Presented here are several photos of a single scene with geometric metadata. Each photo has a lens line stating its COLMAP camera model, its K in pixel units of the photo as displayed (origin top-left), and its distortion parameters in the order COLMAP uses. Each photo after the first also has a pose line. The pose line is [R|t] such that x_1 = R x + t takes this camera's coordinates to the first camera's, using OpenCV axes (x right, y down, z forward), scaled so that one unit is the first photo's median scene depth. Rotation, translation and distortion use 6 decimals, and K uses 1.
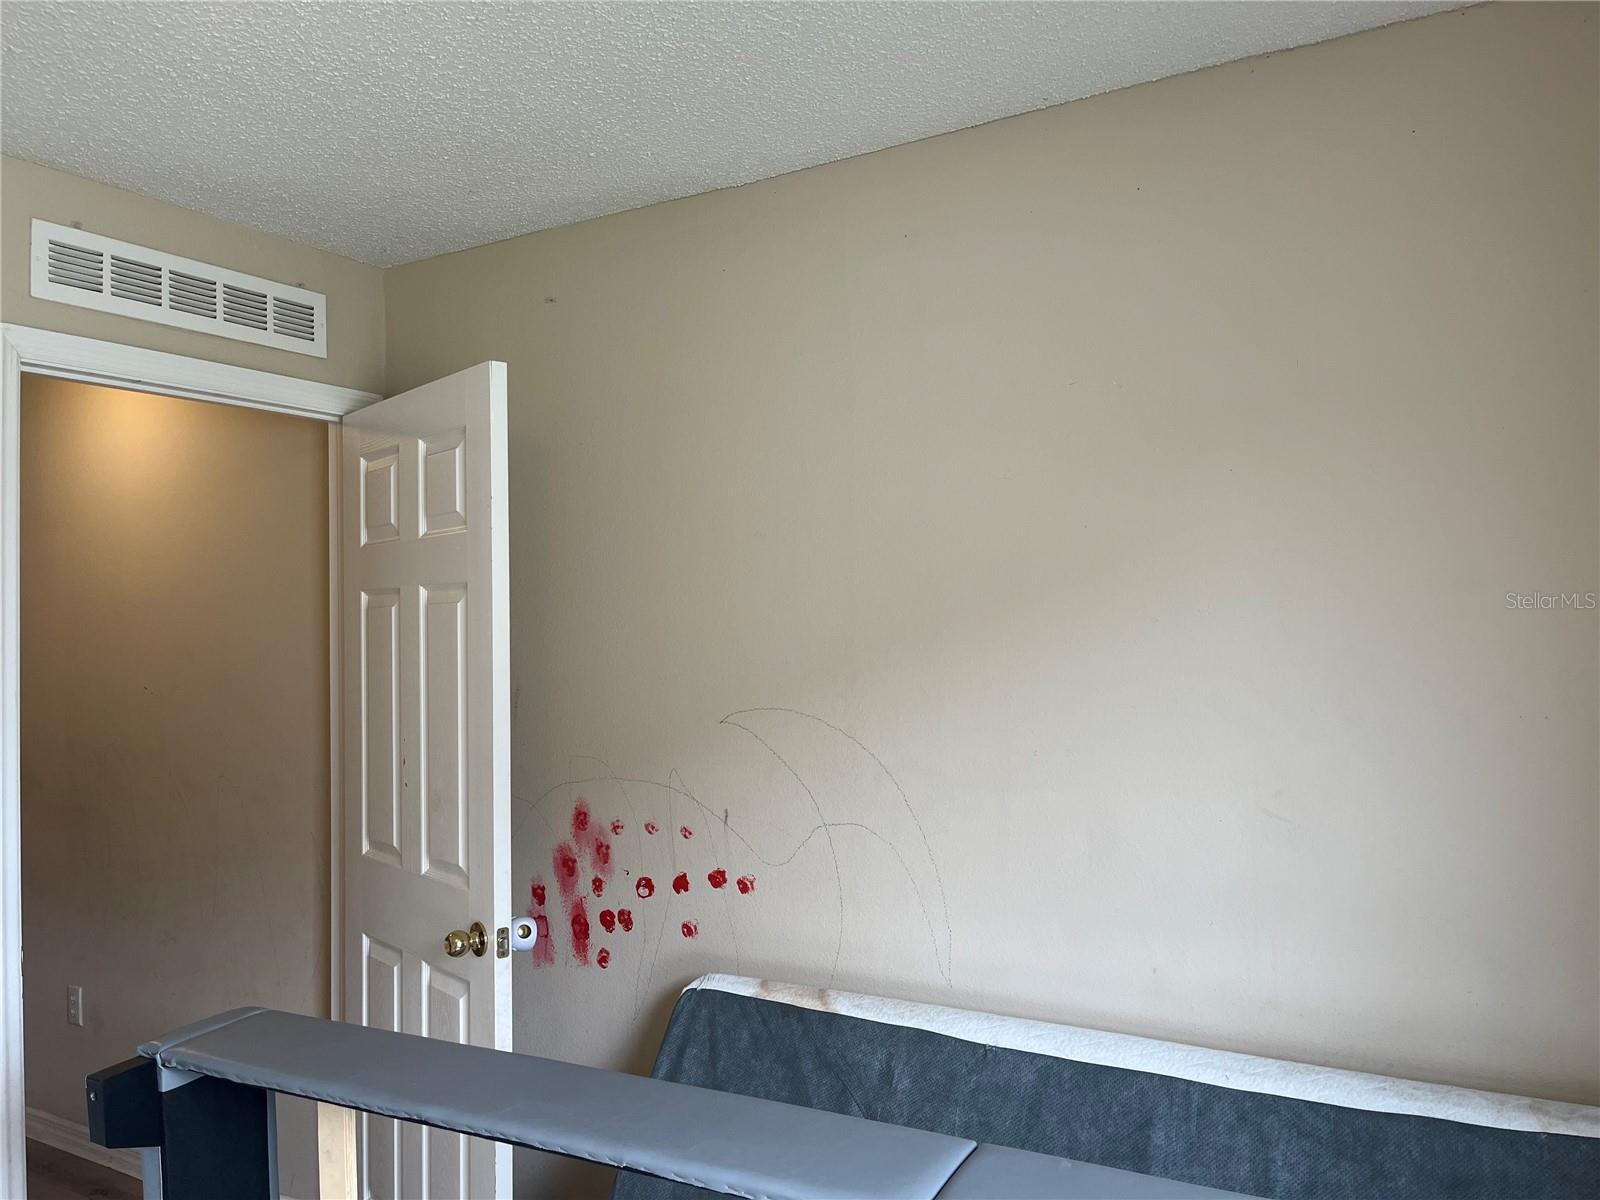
lens RADIAL K [[1222.3, 0, 792.9], [0, 1222.3, 599.6], [0, 0, 1]] dist [0.062726, -0.074374]
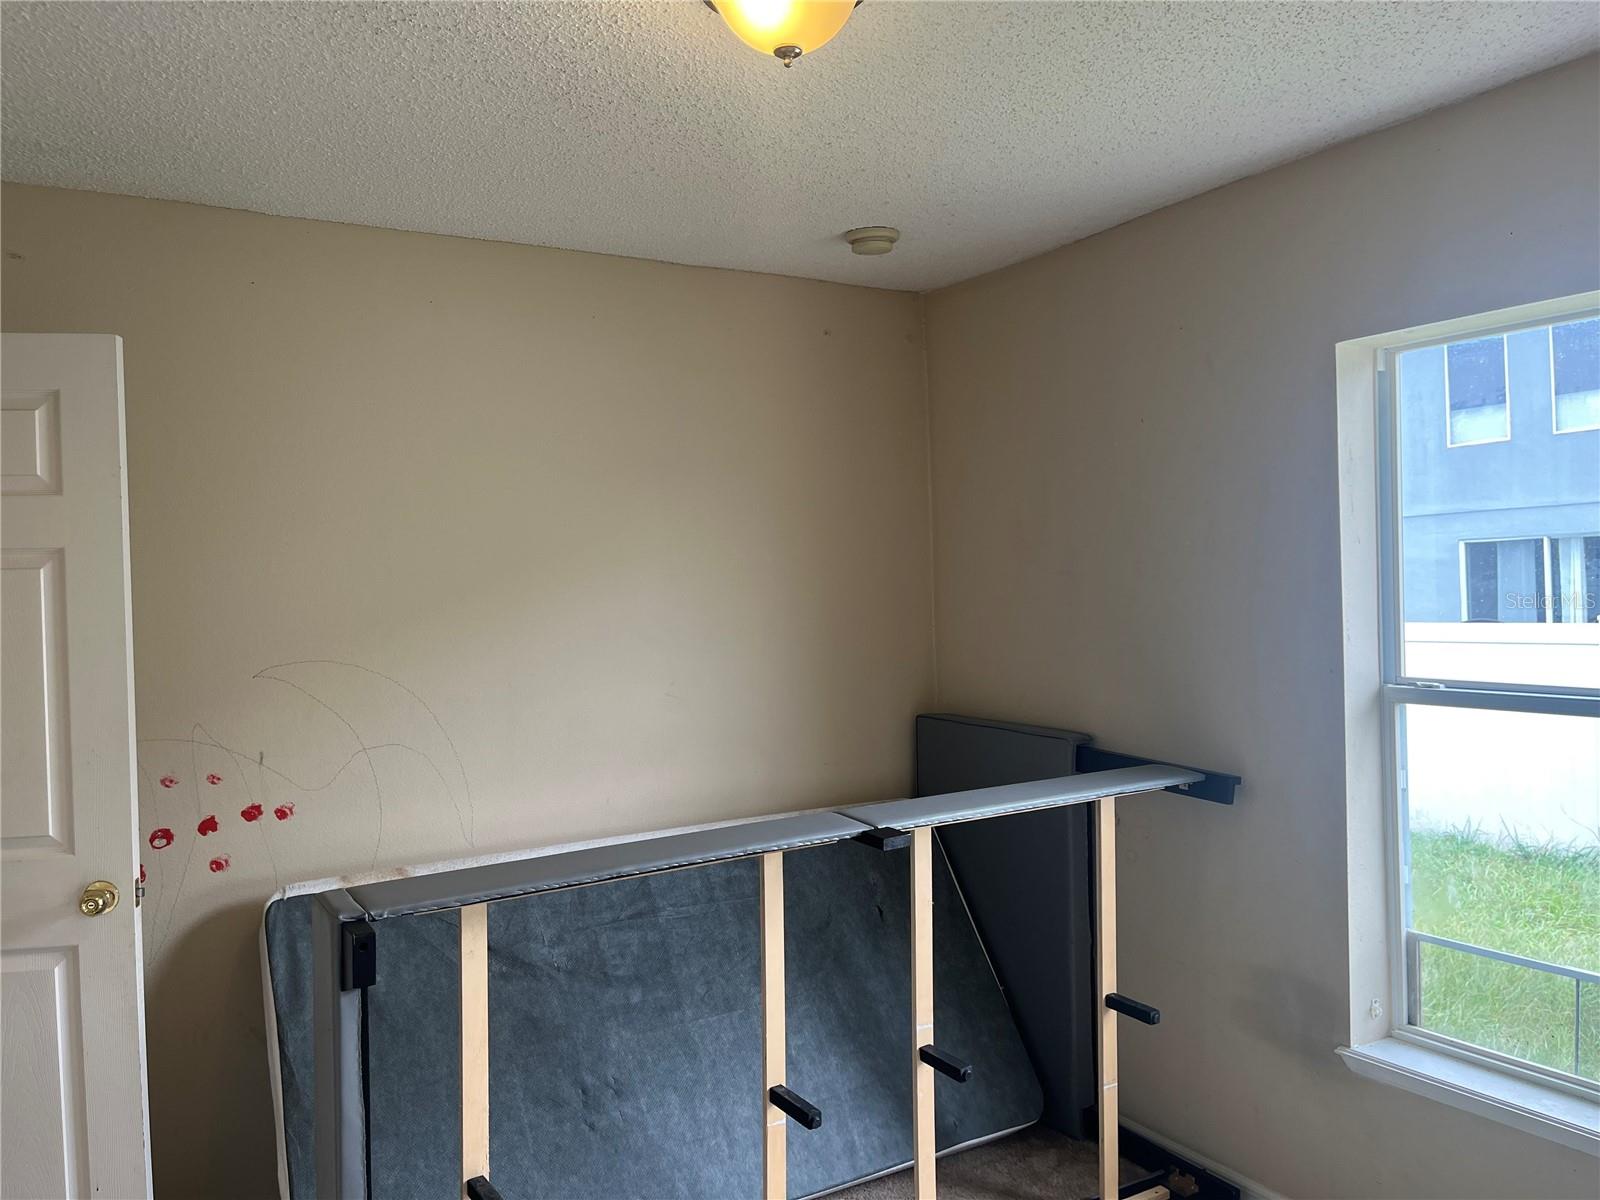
lens RADIAL K [[1222.3, 0, 792.9], [0, 1222.3, 599.6], [0, 0, 1]] dist [0.062726, -0.074374]
pose [[0.483071, -0.006976, 0.875553, -0.830281], [-0.003244, 0.999947, 0.009757, 0.015403], [-0.875575, -0.007554, 0.483023, 0.002087]]
